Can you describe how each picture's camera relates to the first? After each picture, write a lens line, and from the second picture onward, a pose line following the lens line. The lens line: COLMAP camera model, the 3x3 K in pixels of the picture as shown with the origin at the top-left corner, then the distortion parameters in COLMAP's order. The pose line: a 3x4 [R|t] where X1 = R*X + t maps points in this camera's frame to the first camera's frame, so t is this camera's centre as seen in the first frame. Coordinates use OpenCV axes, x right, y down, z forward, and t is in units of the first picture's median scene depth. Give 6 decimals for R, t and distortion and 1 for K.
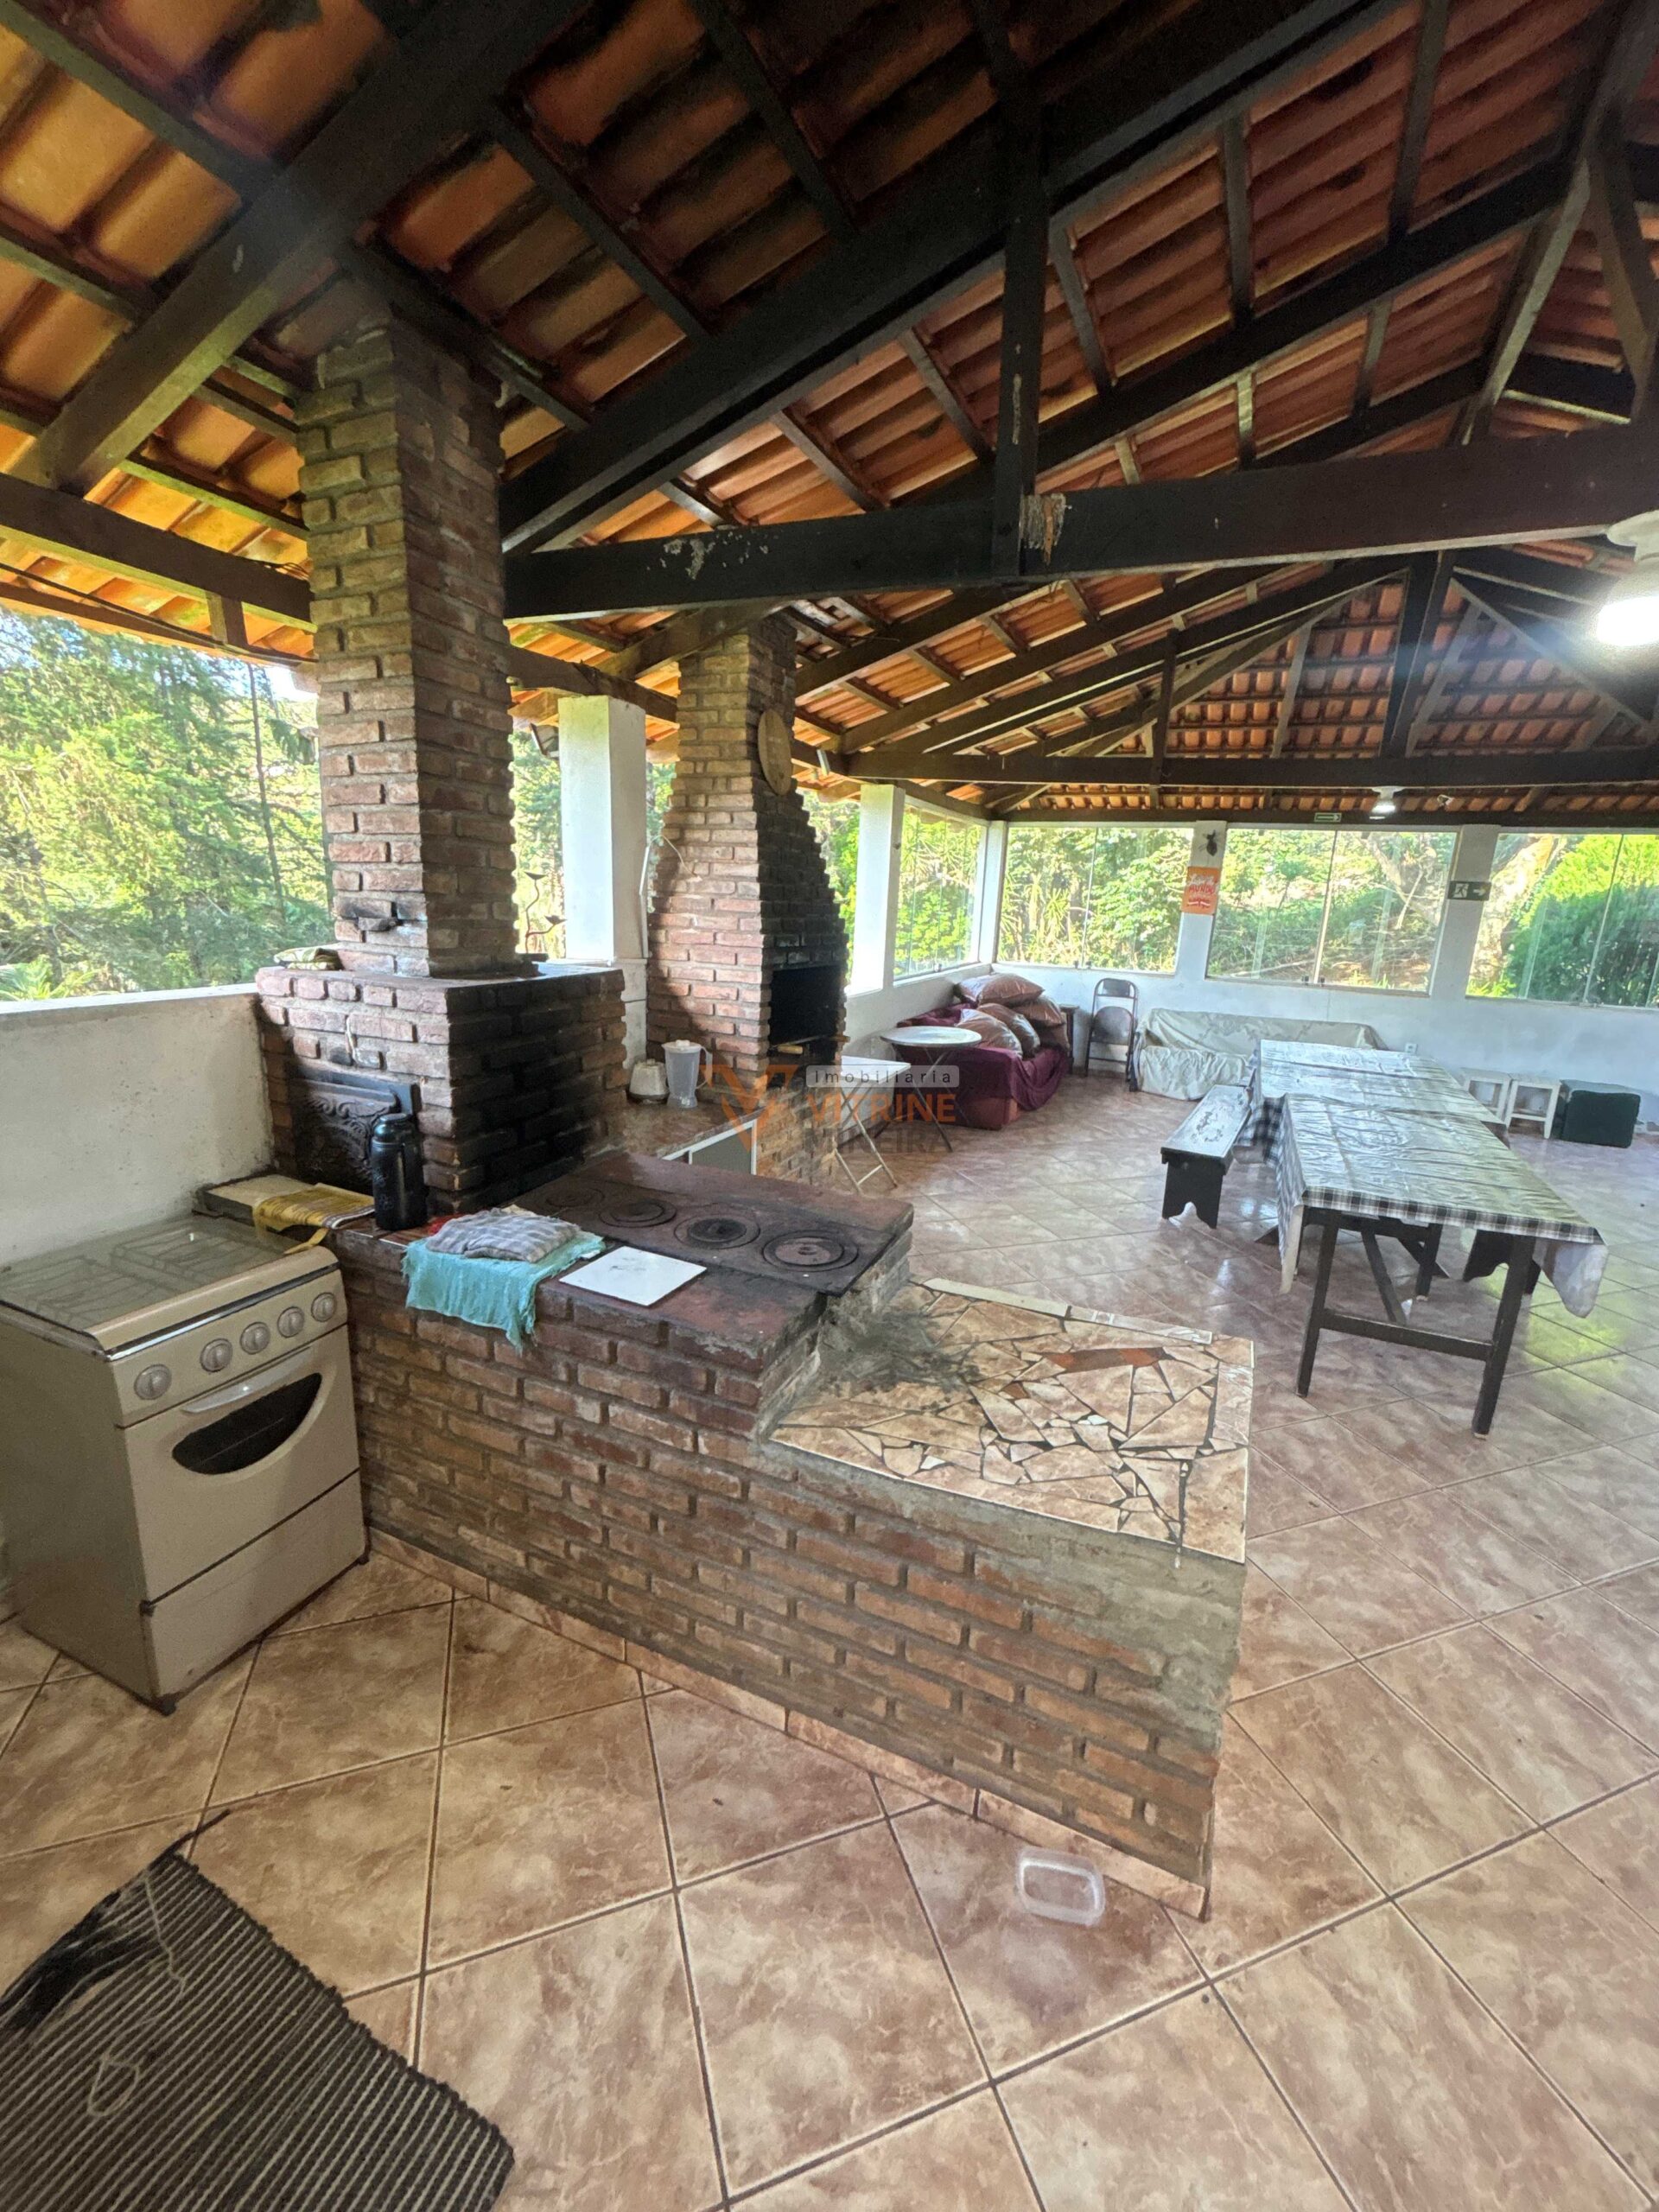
lens RADIAL K [[886.7, 0, 836.5], [0, 886.7, 1106.5], [0, 0, 1]] dist [0.000808, -0.000267]
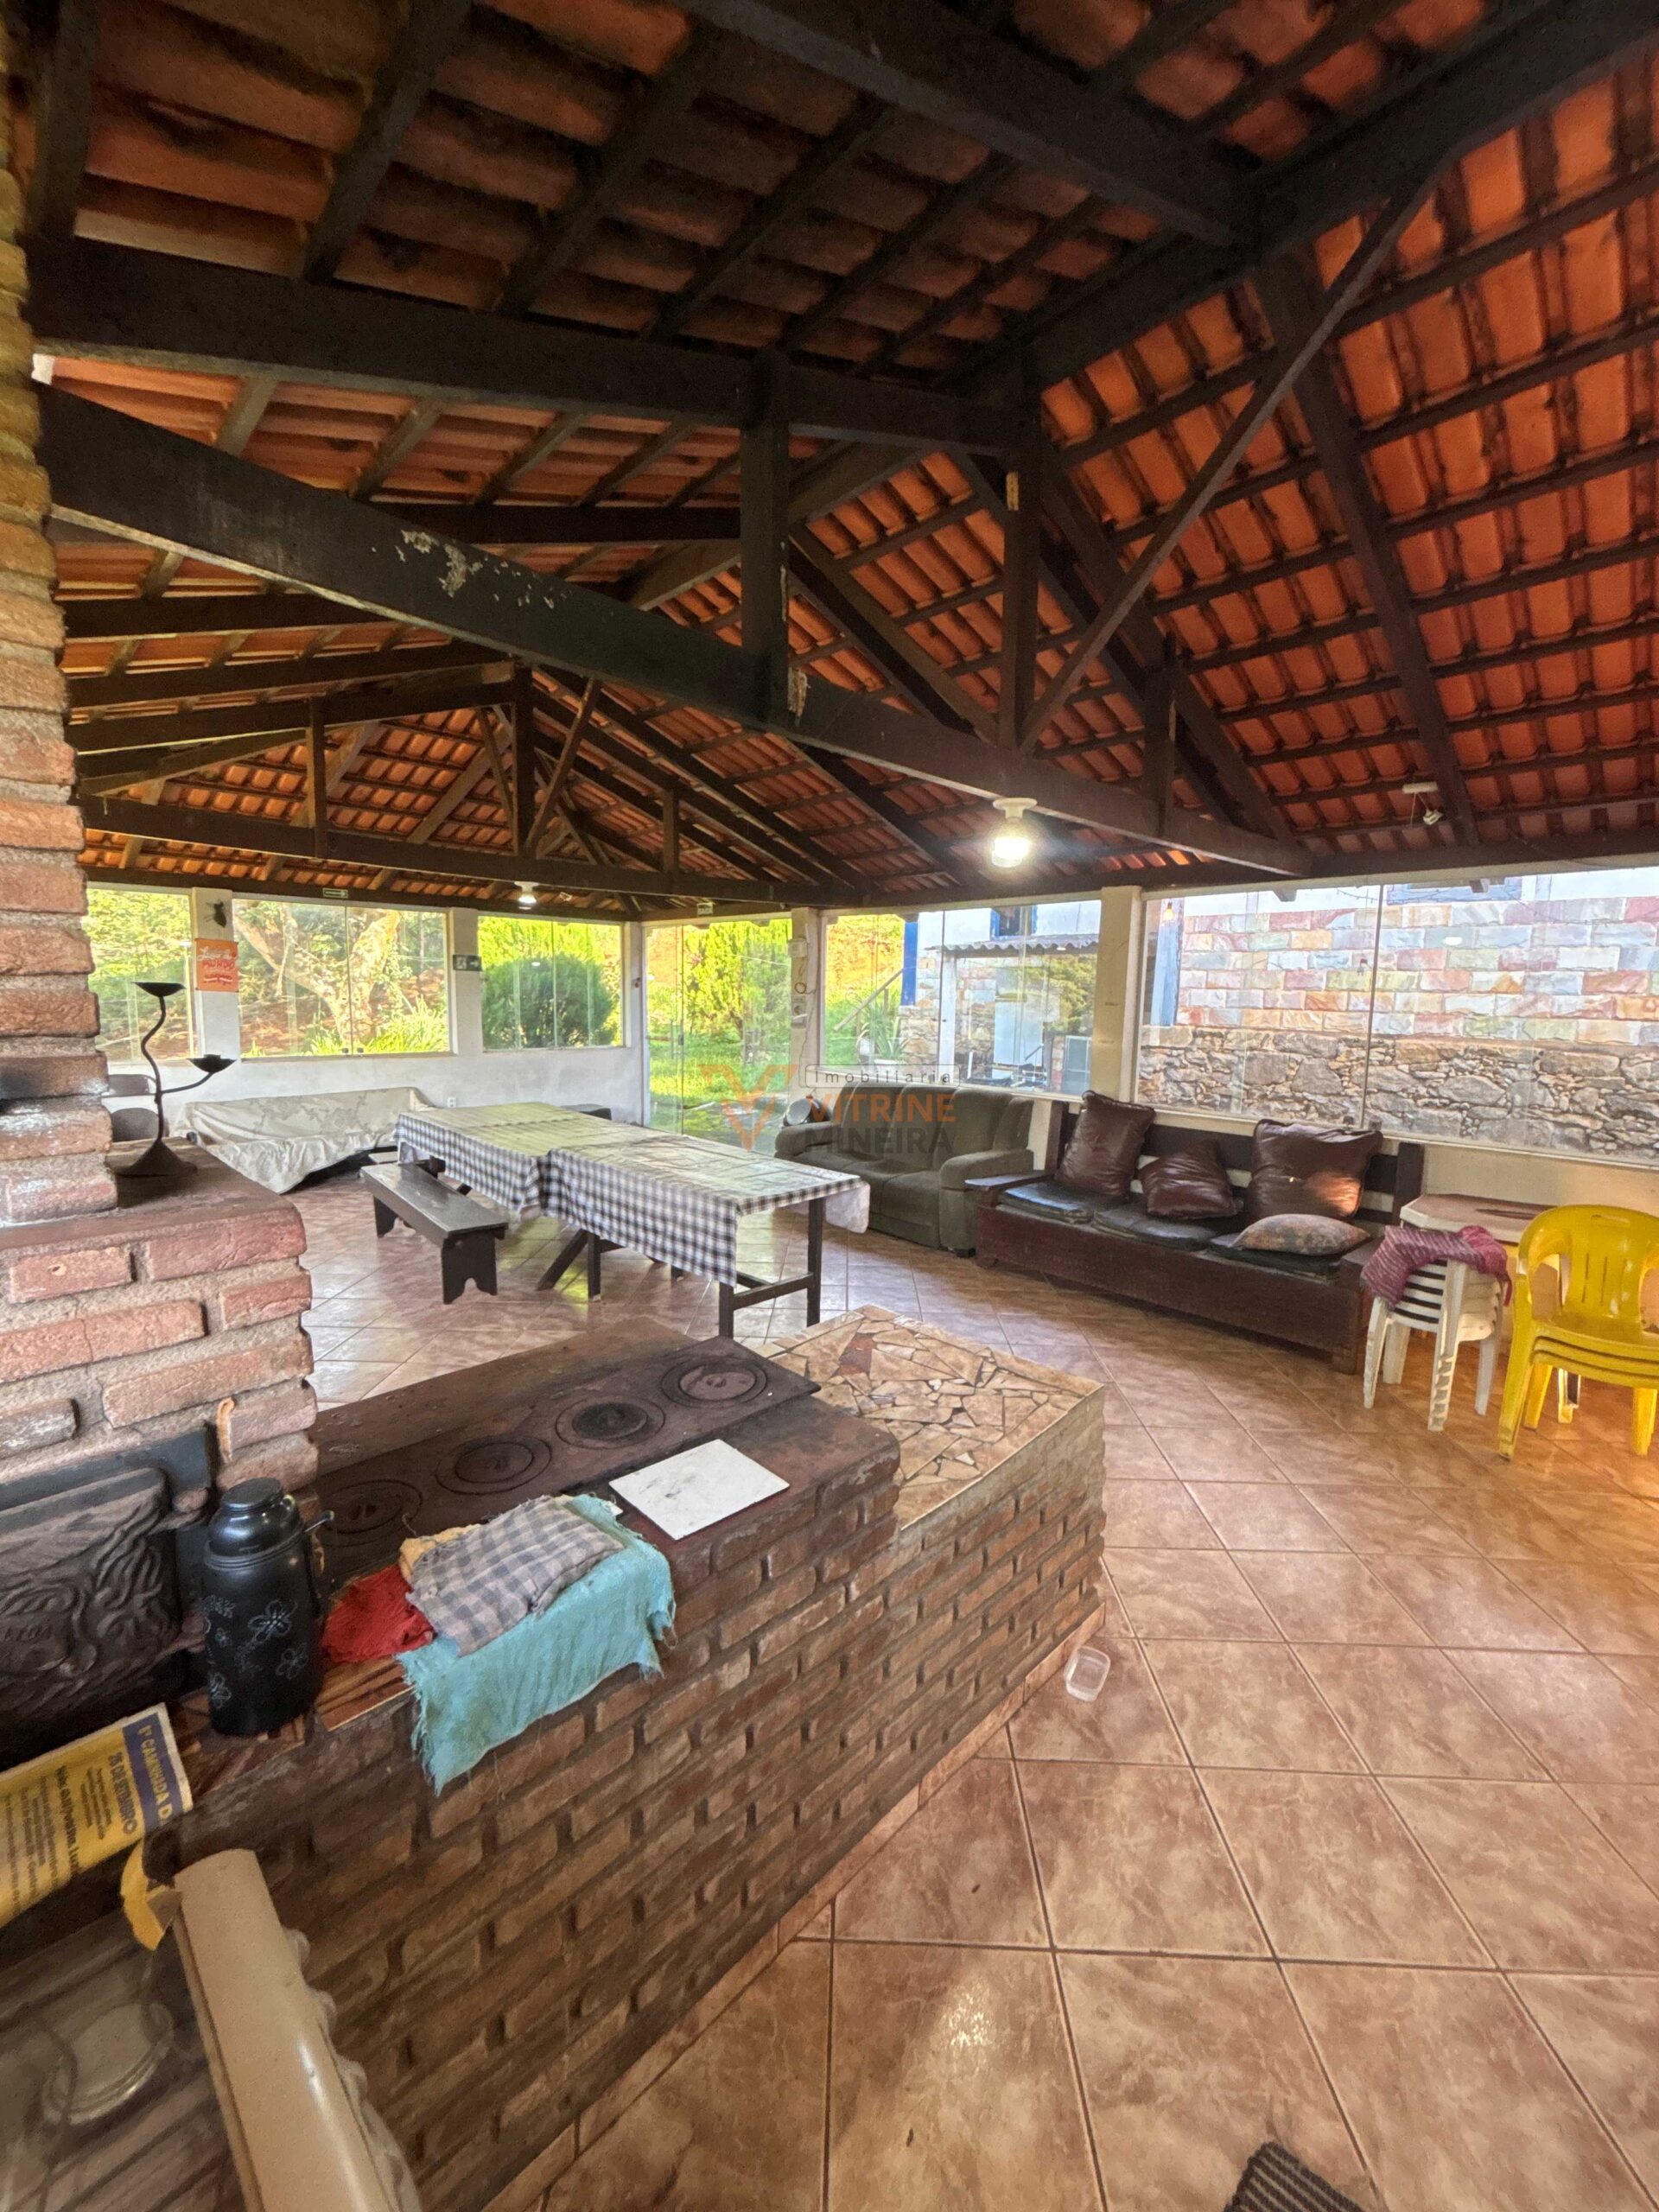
lens RADIAL K [[886.7, 0, 836.5], [0, 886.7, 1106.5], [0, 0, 1]] dist [0.000808, -0.000267]
pose [[0.362017, -0.158980, 0.918515, -0.446647], [0.222131, 0.971677, 0.080632, -0.090422], [-0.905319, 0.174840, 0.387078, 0.272463]]
